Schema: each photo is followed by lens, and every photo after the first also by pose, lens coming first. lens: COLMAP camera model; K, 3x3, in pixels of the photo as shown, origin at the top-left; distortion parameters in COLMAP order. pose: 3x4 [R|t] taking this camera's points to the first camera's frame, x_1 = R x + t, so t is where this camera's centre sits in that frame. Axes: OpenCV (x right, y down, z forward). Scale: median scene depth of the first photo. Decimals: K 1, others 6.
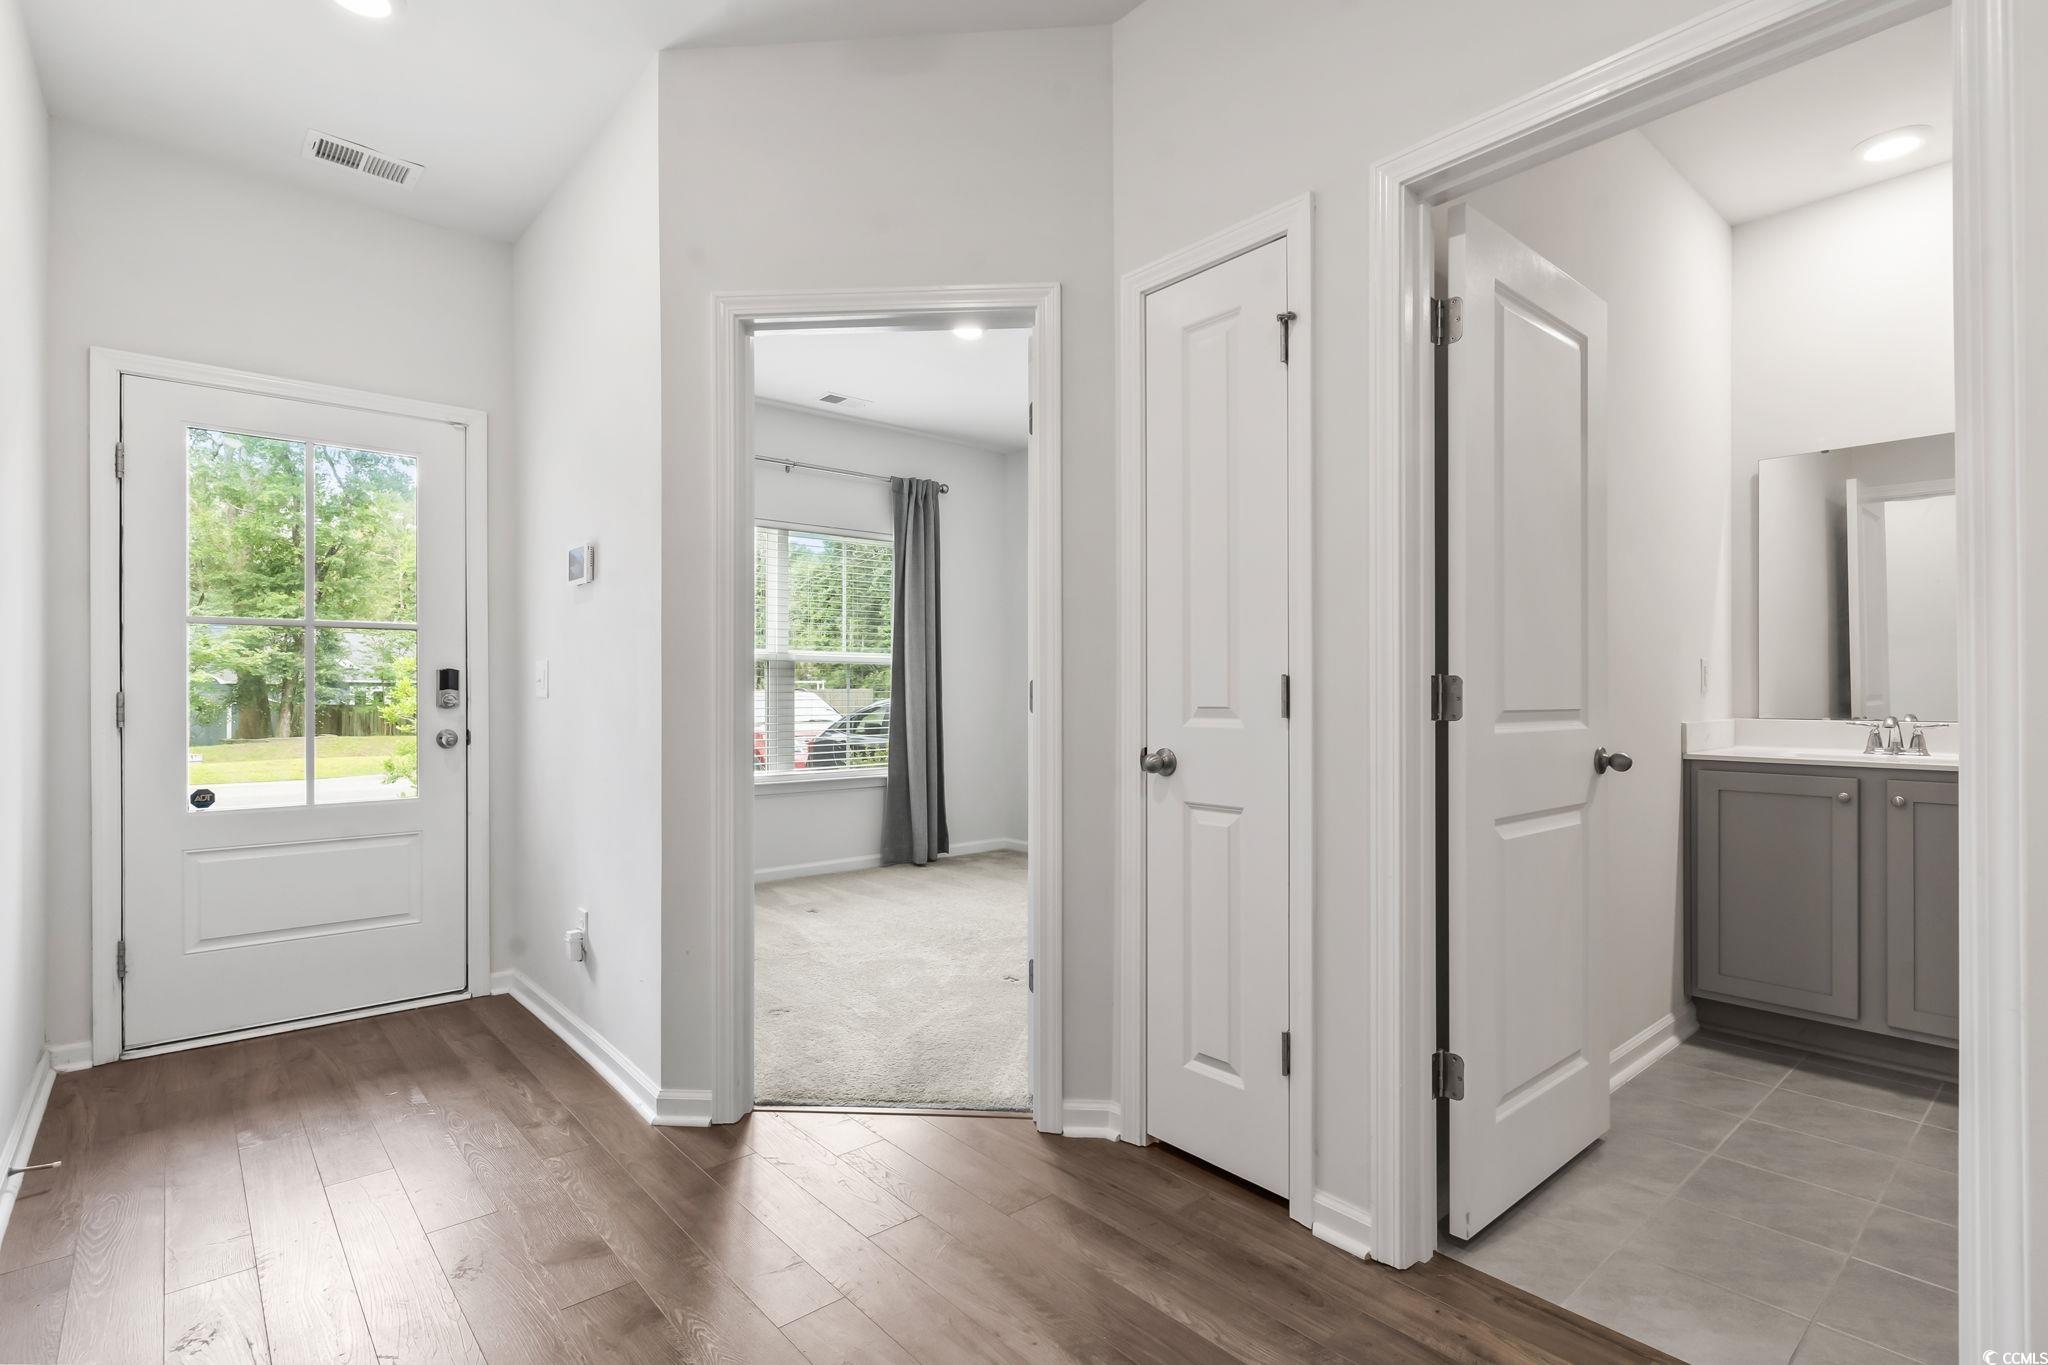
lens RADIAL K [[980.1, 0, 1015.3], [0, 980.1, 673.5], [0, 0, 1]] dist [0.001688, 0.001186]
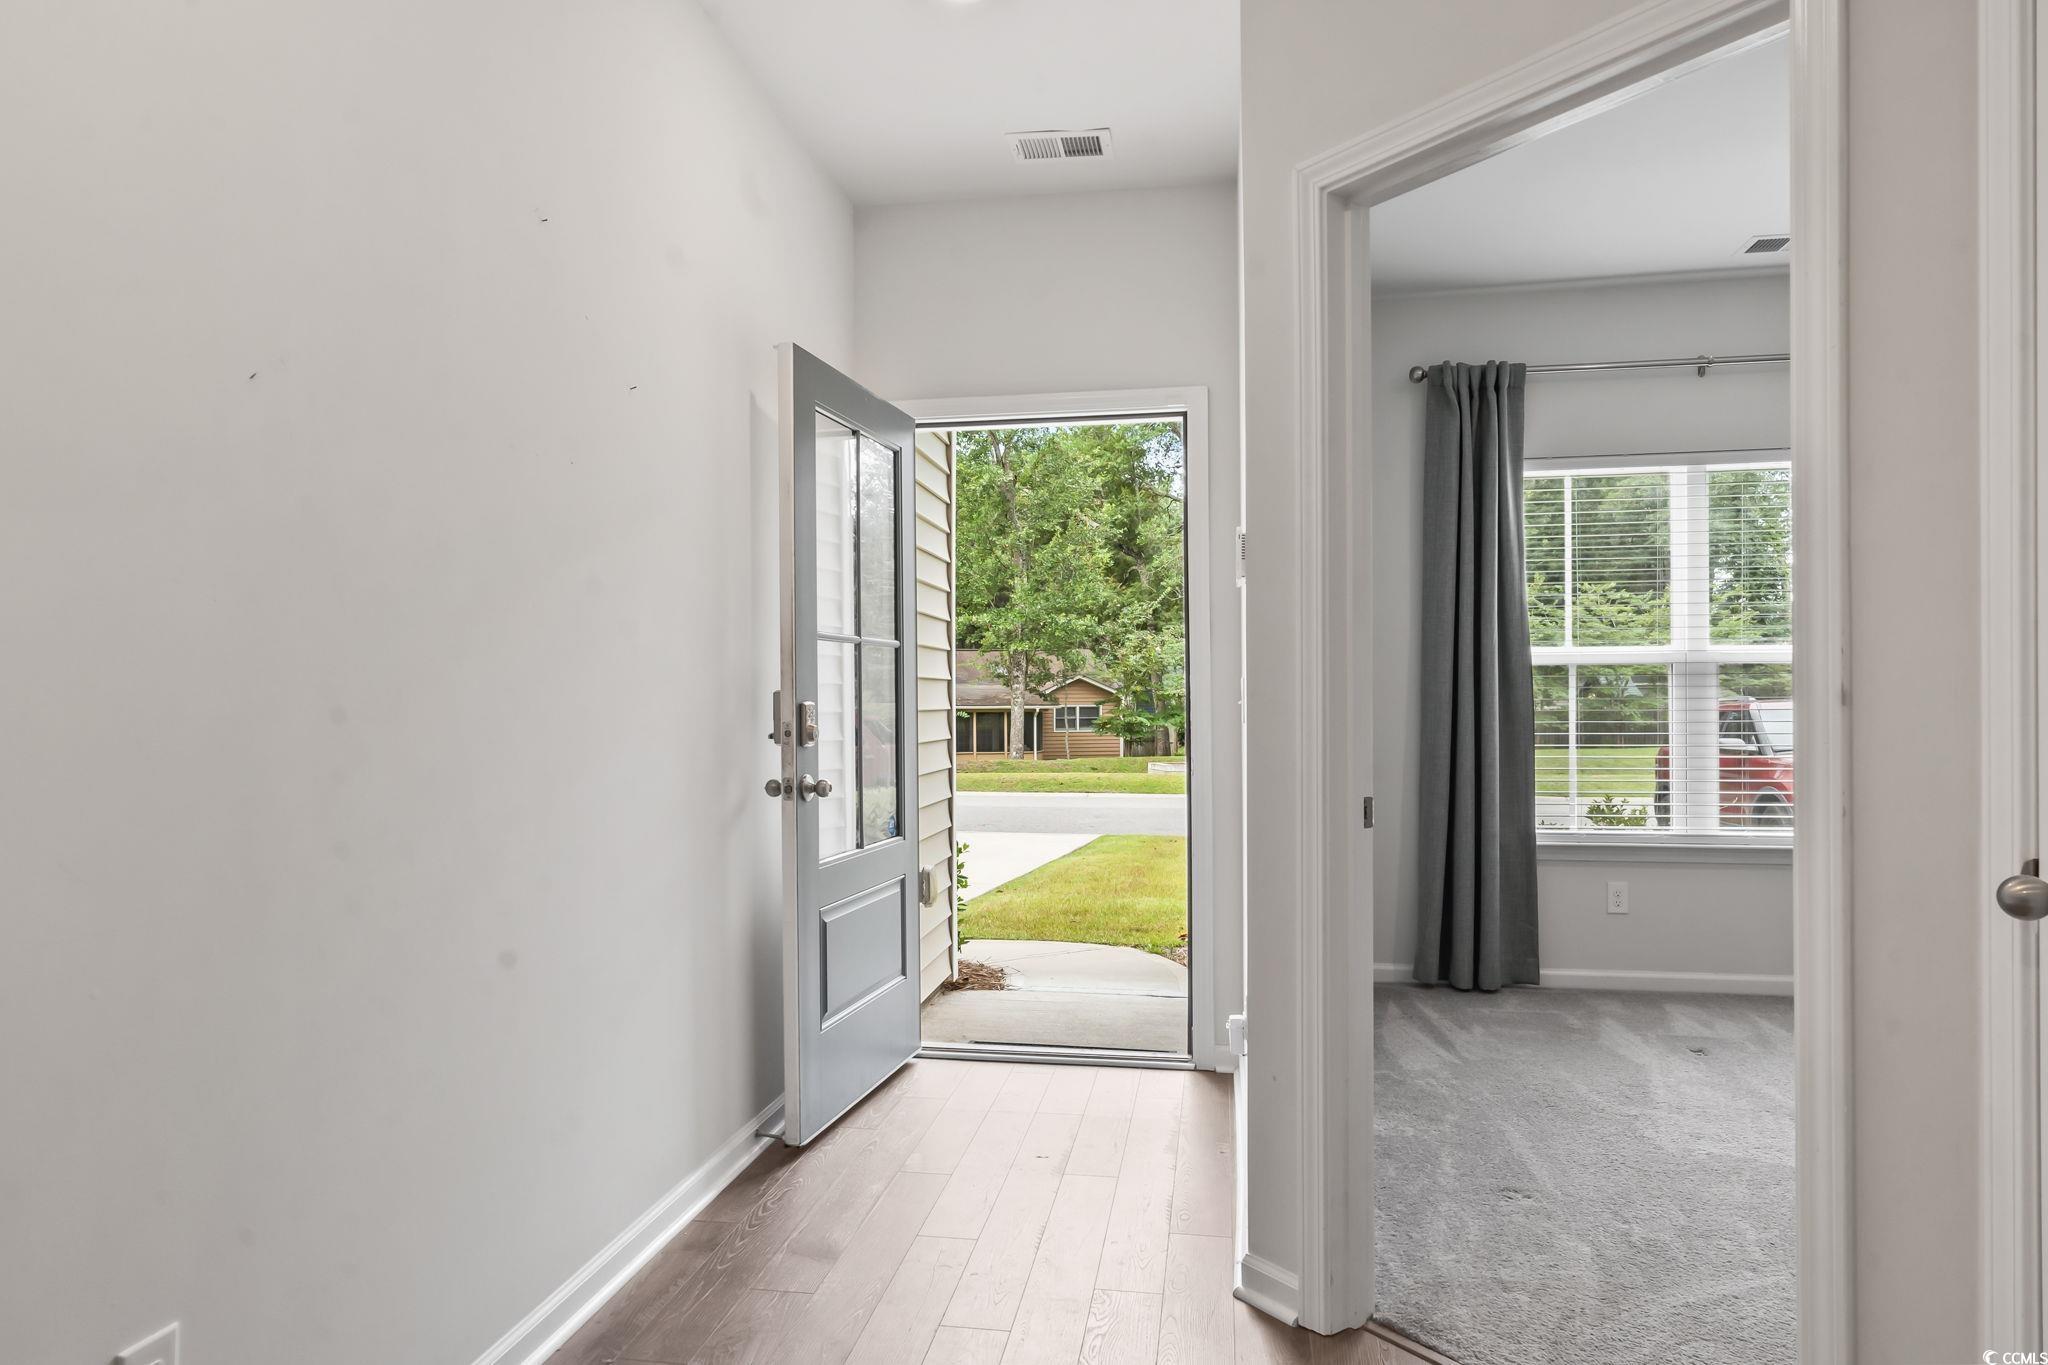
lens RADIAL K [[1226.5, 0, 1014.8], [0, 1226.5, 690.4], [0, 0, 1]] dist [0.000793, 0.001012]
pose [[0.636425, -0.008874, -0.771287, 0.101585], [0.018294, 0.999826, 0.003591, -0.004966], [0.771121, -0.016395, 0.636477, 0.107700]]
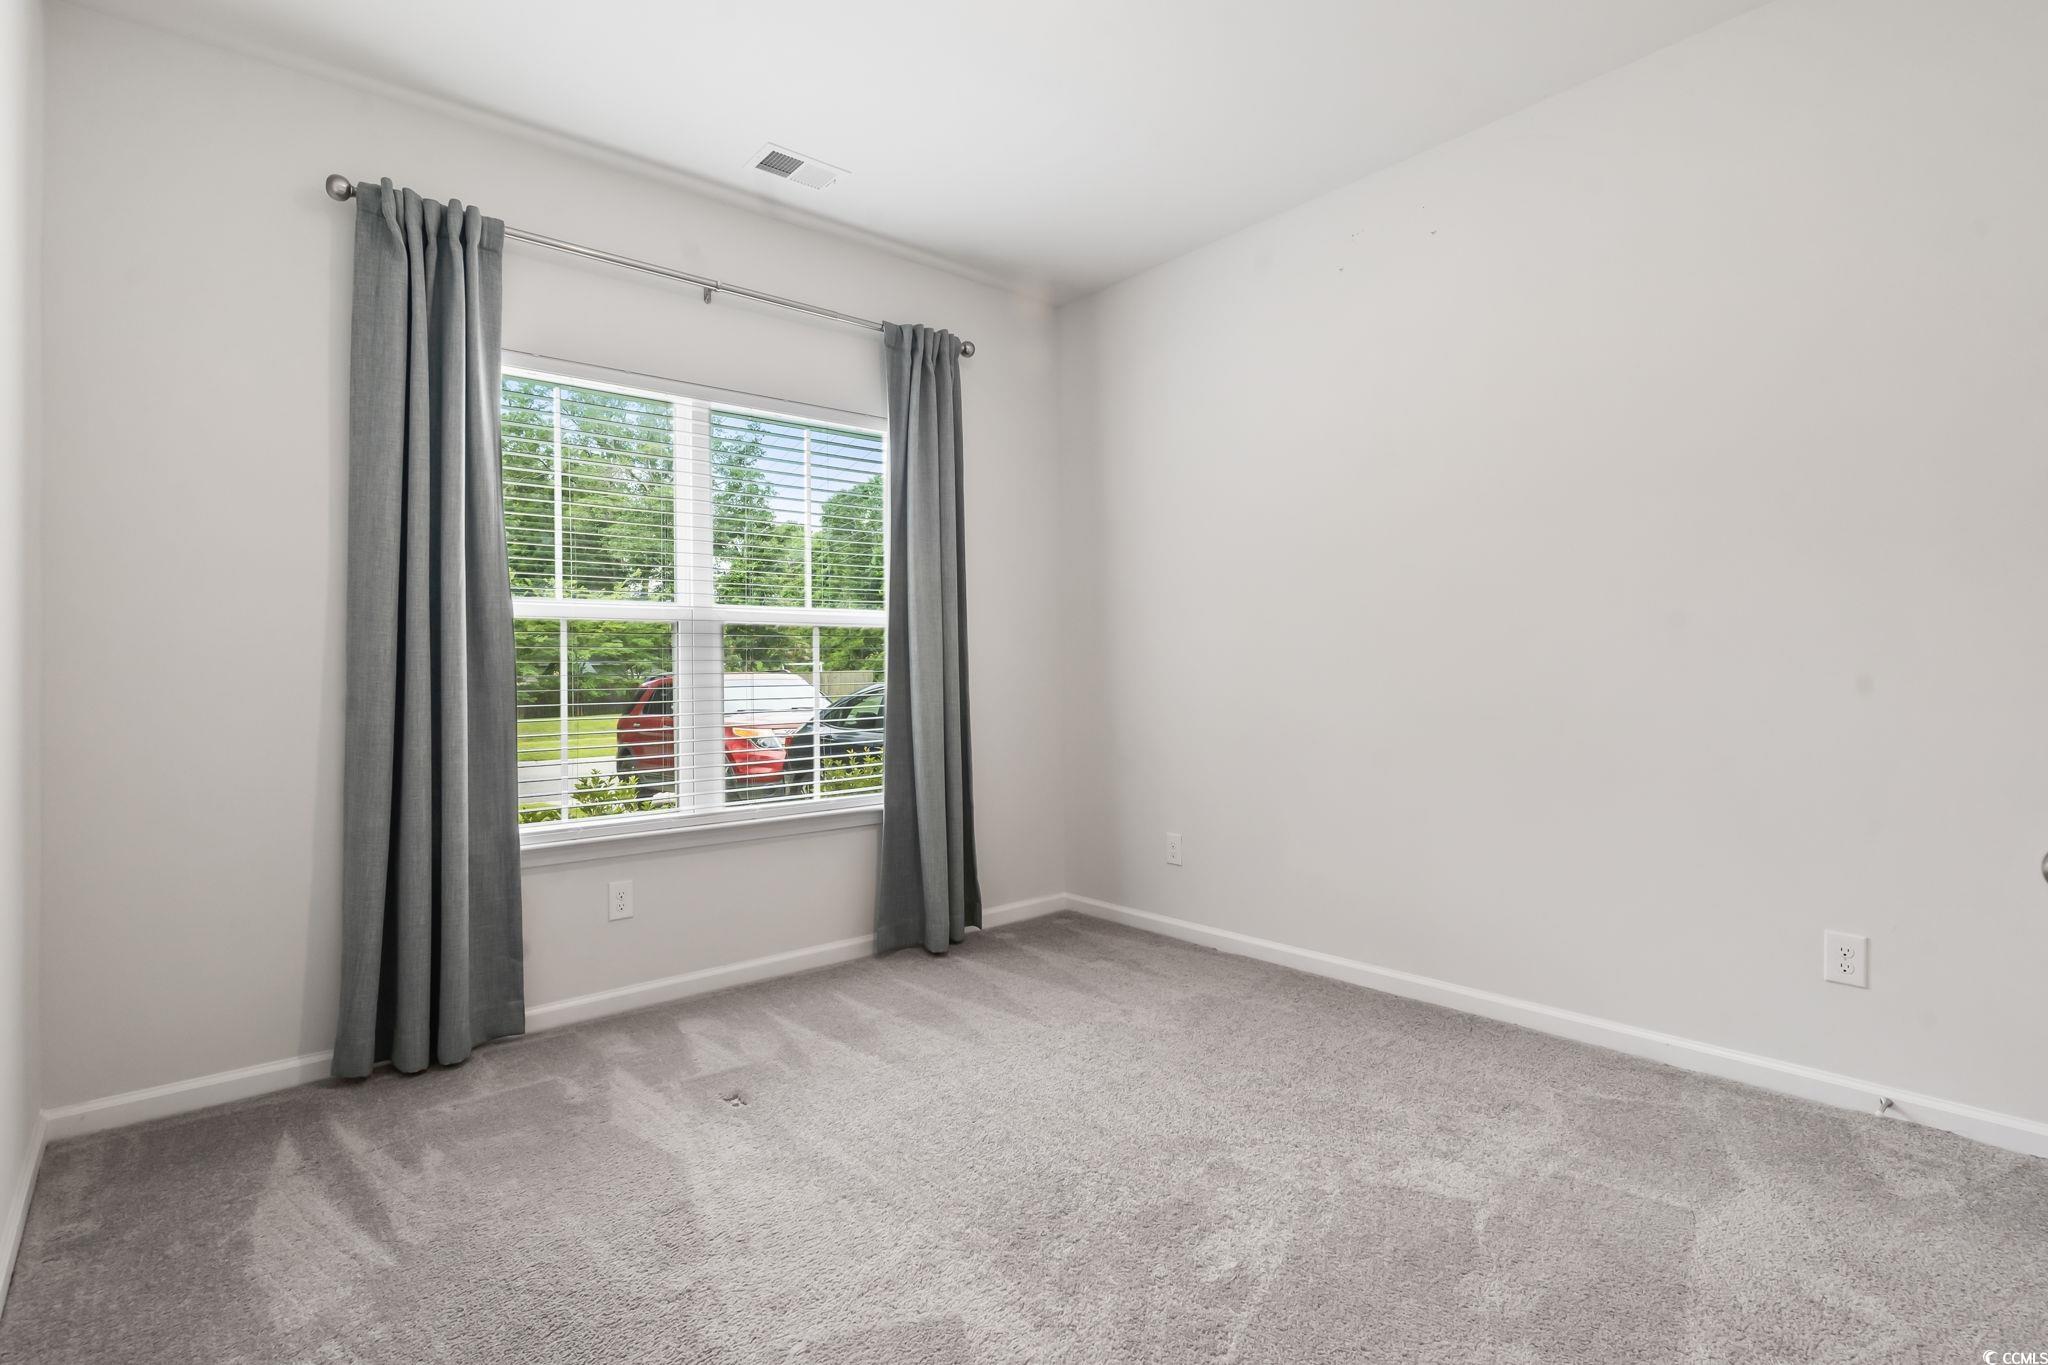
lens RADIAL K [[980.1, 0, 1015.3], [0, 980.1, 673.5], [0, 0, 1]] dist [0.001688, 0.001186]
pose [[0.999952, -0.009634, -0.001811, -0.044374], [0.009668, 0.999756, 0.019854, 0.008692], [0.001619, -0.019870, 0.999801, 0.378005]]
